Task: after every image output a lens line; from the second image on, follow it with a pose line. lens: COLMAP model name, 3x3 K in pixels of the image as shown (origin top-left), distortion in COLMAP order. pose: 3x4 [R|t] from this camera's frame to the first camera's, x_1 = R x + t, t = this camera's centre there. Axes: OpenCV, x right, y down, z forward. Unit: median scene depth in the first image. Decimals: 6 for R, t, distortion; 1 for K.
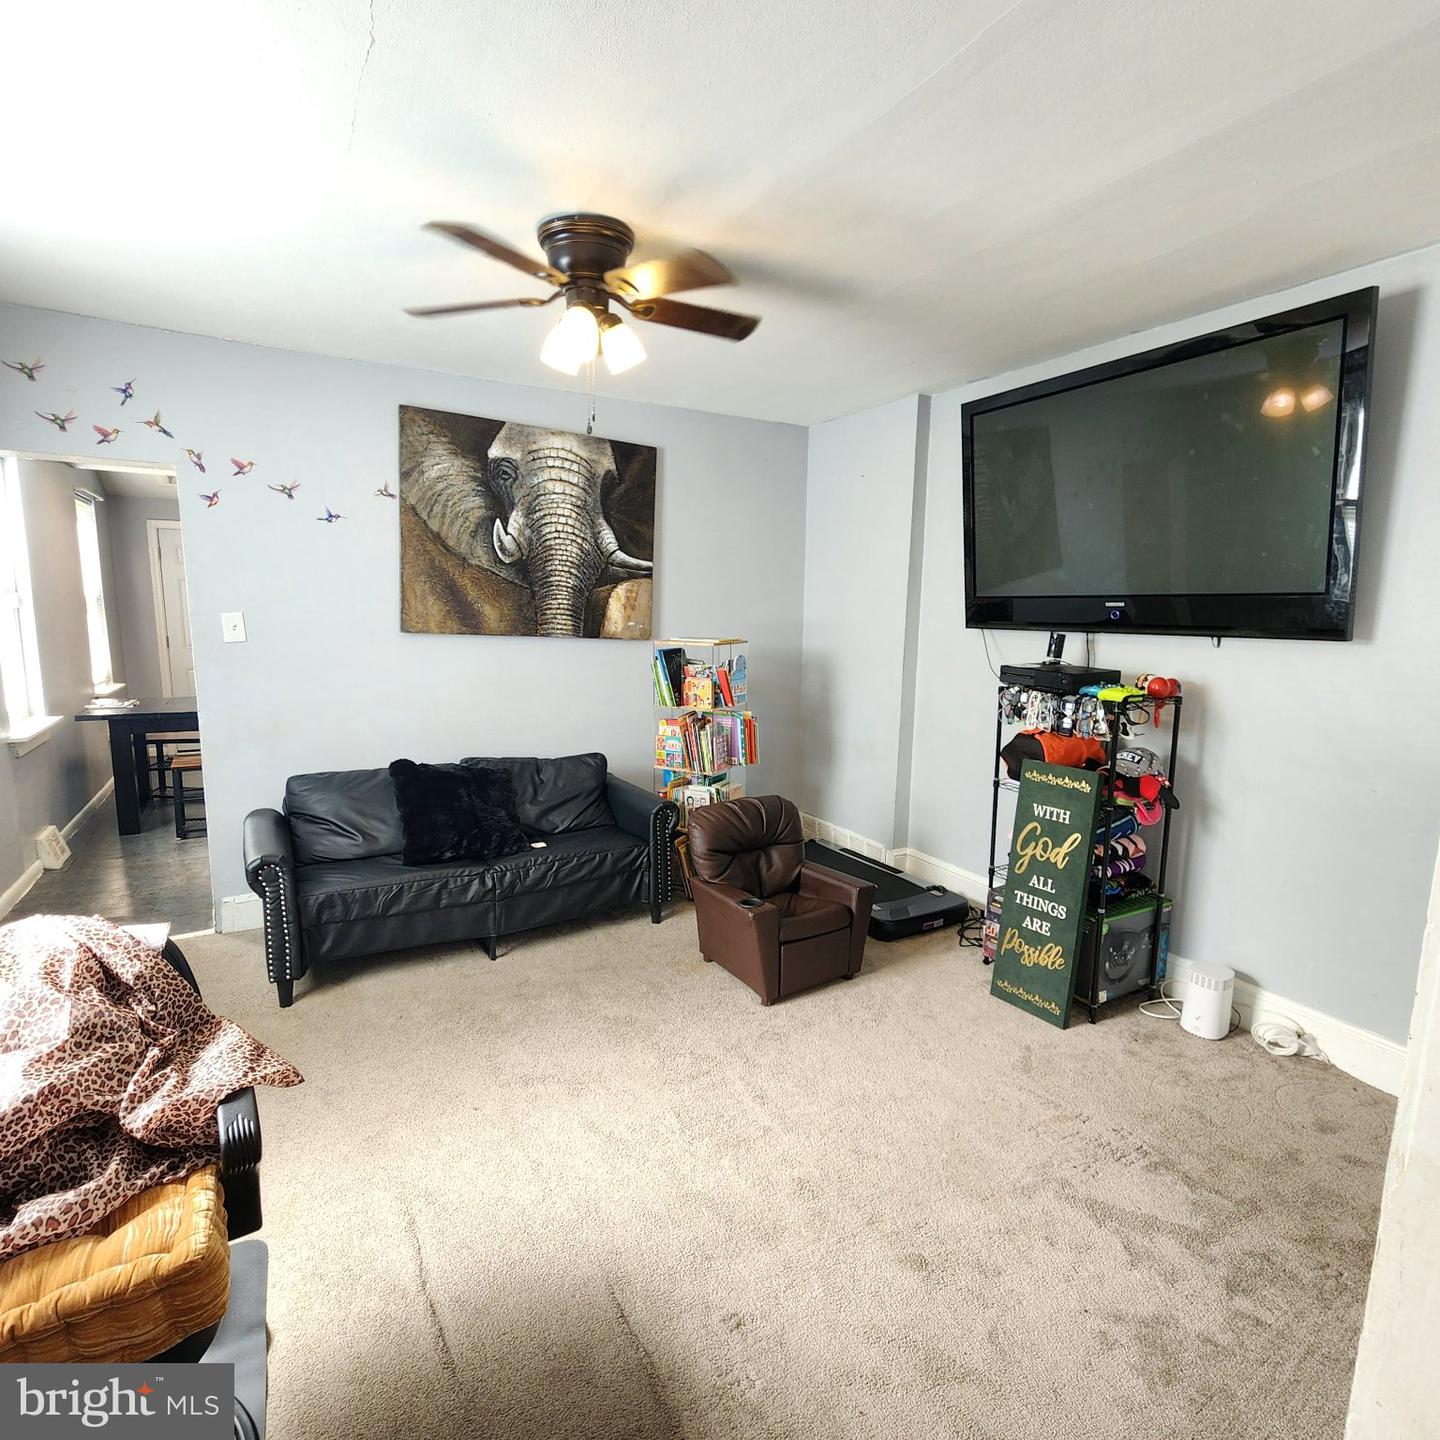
lens RADIAL K [[793.2, 0, 728.4], [0, 793.2, 721.6], [0, 0, 1]] dist [-0.005350, 0.002110]
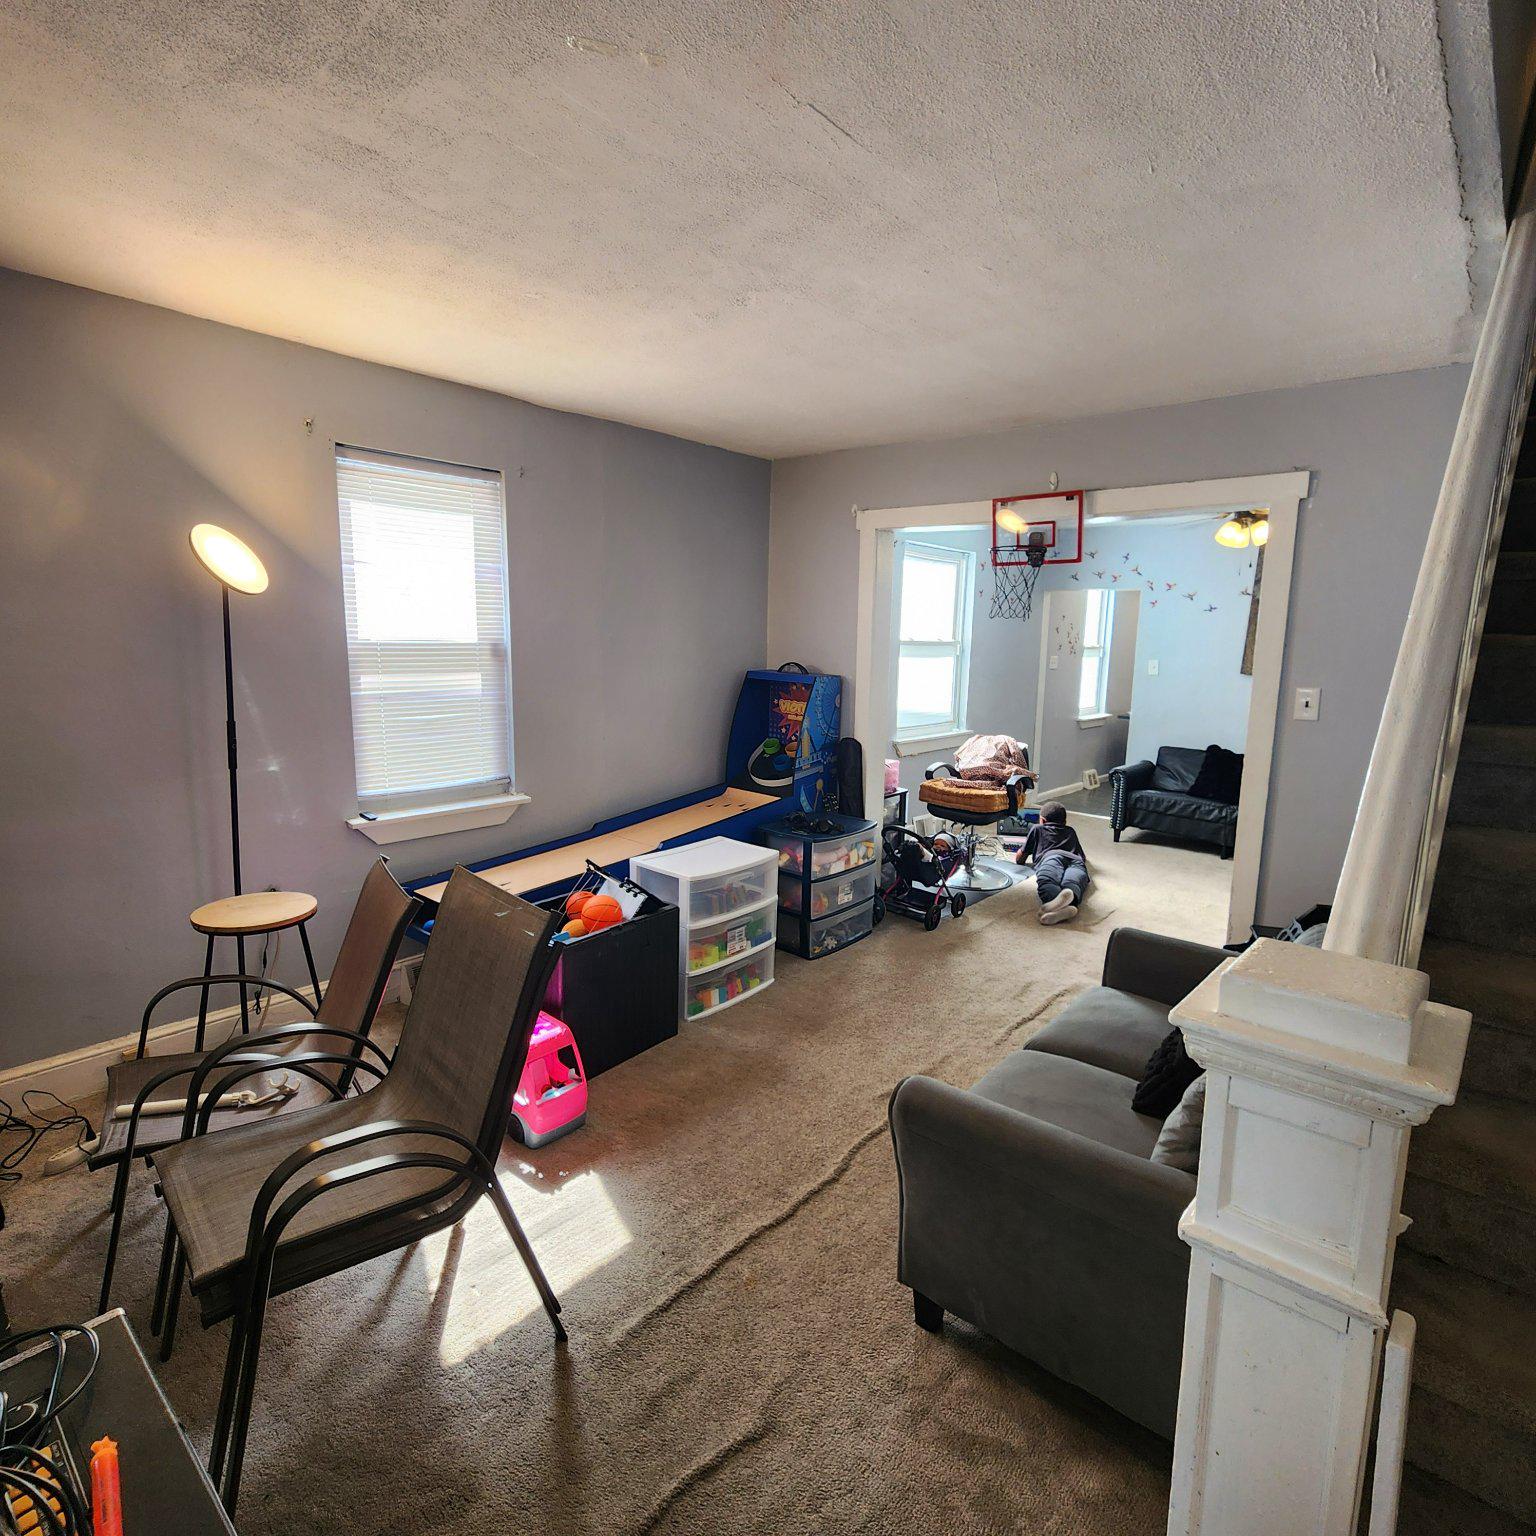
lens RADIAL K [[846.1, 0, 777.4], [0, 846.1, 770.6], [0, 0, 1]] dist [-0.005350, 0.002110]
pose [[0.331439, 0.139901, -0.933047, 1.136649], [-0.157310, 0.983296, 0.091556, 0.093517], [0.930270, 0.116432, 0.347910, -0.613158]]
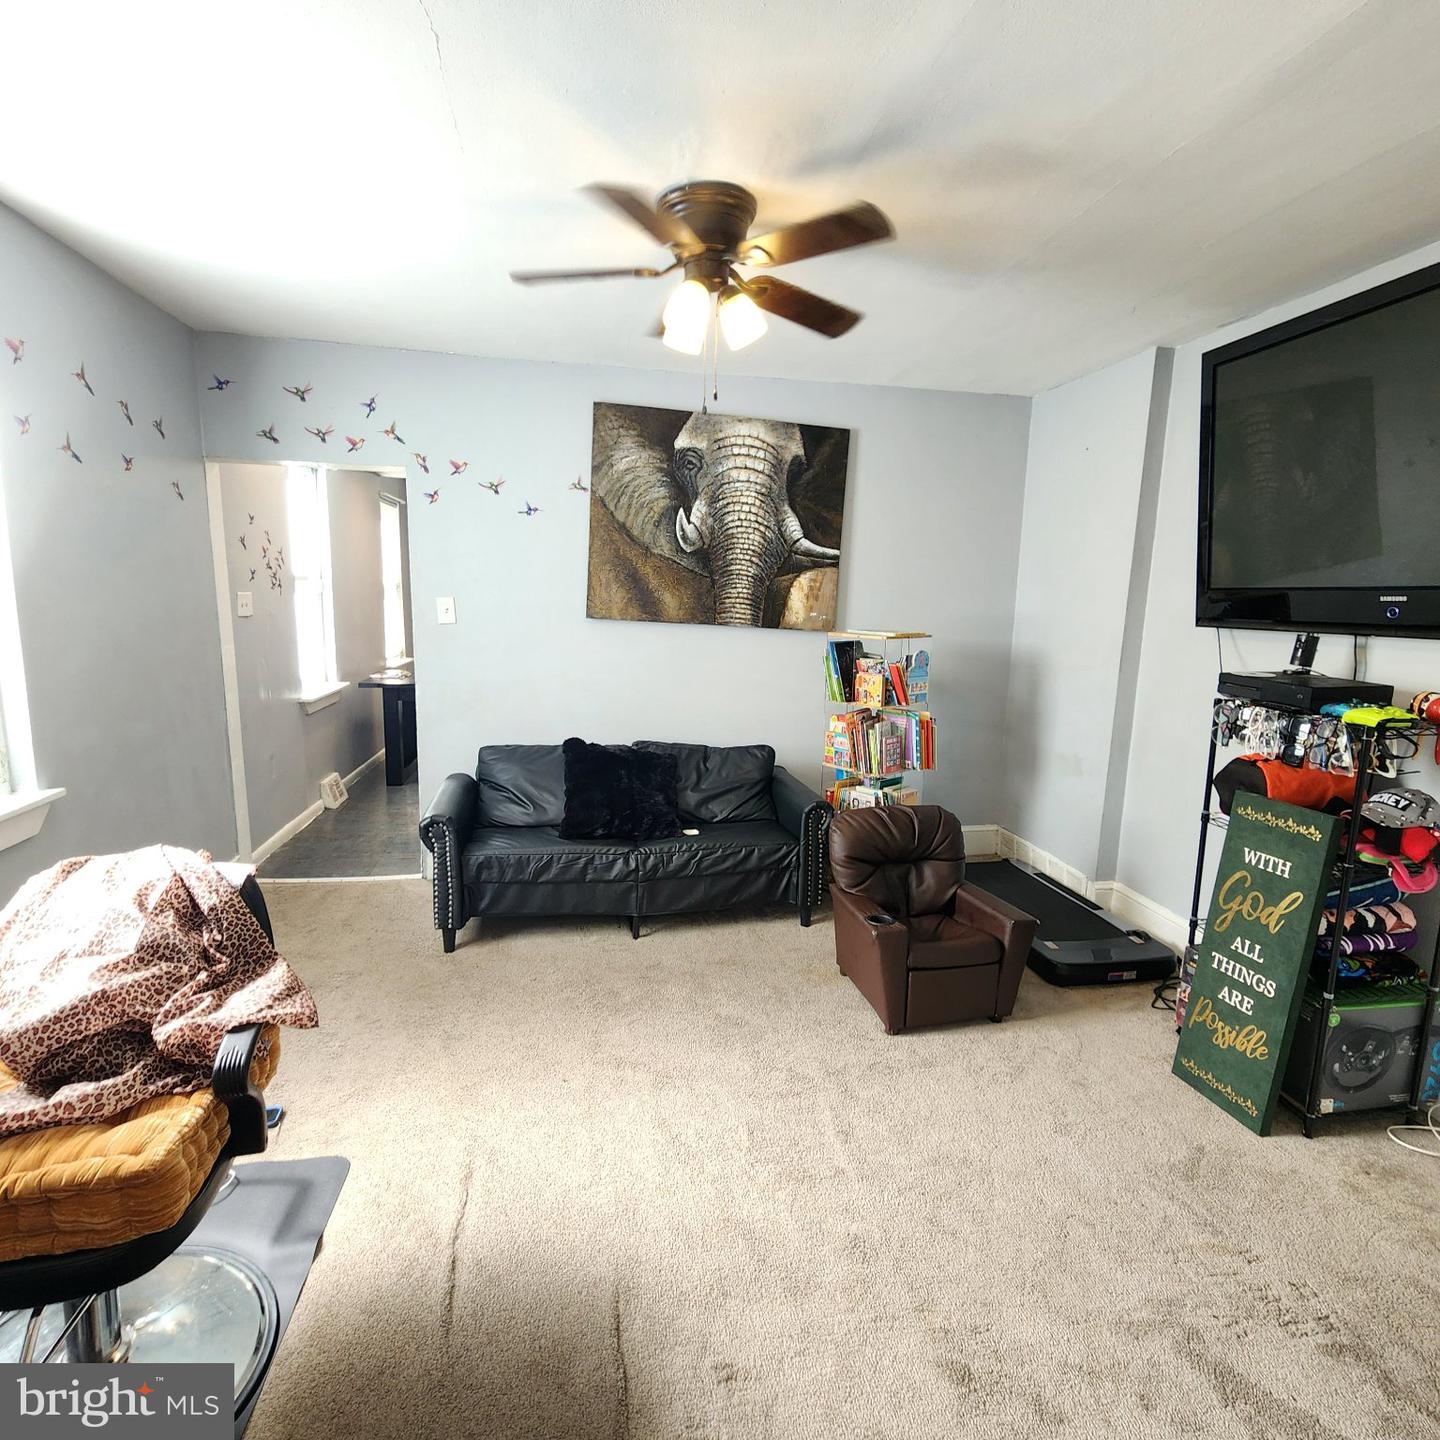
lens RADIAL K [[793.2, 0, 723.7], [0, 793.2, 722.4], [0, 0, 1]] dist [-0.005350, 0.002110]
pose [[0.942392, 0.062726, -0.328576, 0.136098], [-0.059740, 0.998030, 0.019187, -0.005635], [0.329132, 0.001548, 0.944283, 0.070305]]
